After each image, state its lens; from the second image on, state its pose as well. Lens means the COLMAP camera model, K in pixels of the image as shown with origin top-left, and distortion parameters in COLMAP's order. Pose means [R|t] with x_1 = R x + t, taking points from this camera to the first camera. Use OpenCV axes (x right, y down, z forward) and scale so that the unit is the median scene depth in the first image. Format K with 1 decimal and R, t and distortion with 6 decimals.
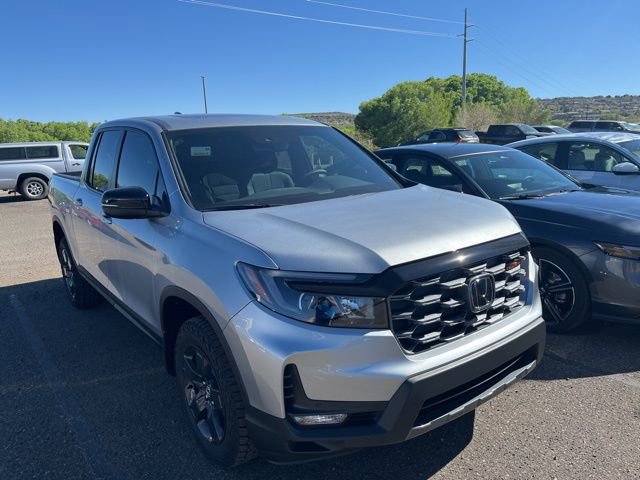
lens RADIAL K [[487.6, 0, 316.7], [0, 487.6, 239.8], [0, 0, 1]] dist [0.059408, -0.088452]
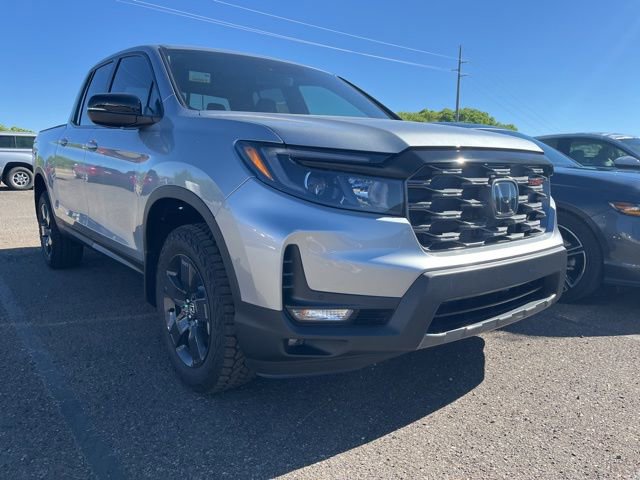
lens RADIAL K [[487.6, 0, 321.0], [0, 487.6, 230.8], [0, 0, 1]] dist [0.059408, -0.088452]
pose [[0.998143, 0.053279, 0.029517, -0.020572], [-0.051072, 0.996165, -0.071046, 0.204355], [-0.033189, 0.069407, 0.997036, 0.093196]]
